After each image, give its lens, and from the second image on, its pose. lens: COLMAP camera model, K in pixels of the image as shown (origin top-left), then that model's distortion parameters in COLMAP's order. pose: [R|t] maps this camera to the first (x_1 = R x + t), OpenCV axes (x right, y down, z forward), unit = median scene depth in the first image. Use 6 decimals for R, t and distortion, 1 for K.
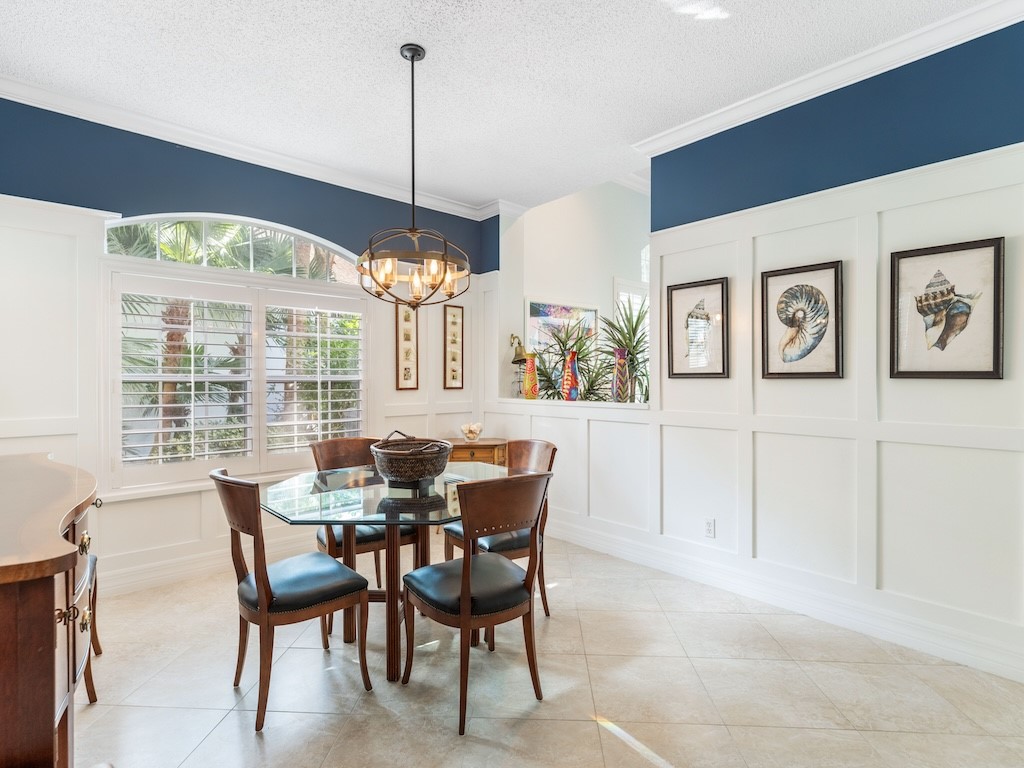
lens RADIAL K [[529.5, 0, 511.5], [0, 529.5, 380.2], [0, 0, 1]] dist [0.000120, -0.000097]
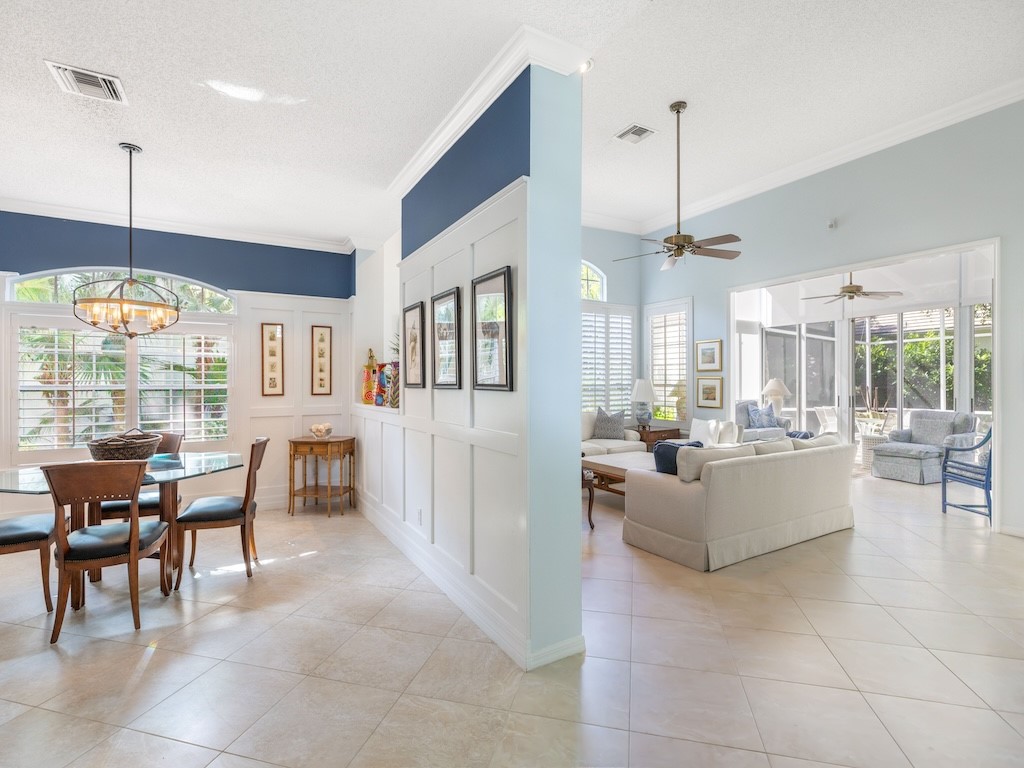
lens RADIAL K [[494.4, 0, 504.4], [0, 494.4, 380.2], [0, 0, 1]] dist [-0.004330, 0.001408]
pose [[0.978518, -0.003751, -0.206125, 0.629426], [0.002588, 0.999979, -0.005913, -0.010749], [0.206143, 0.005252, 0.978508, -0.019320]]
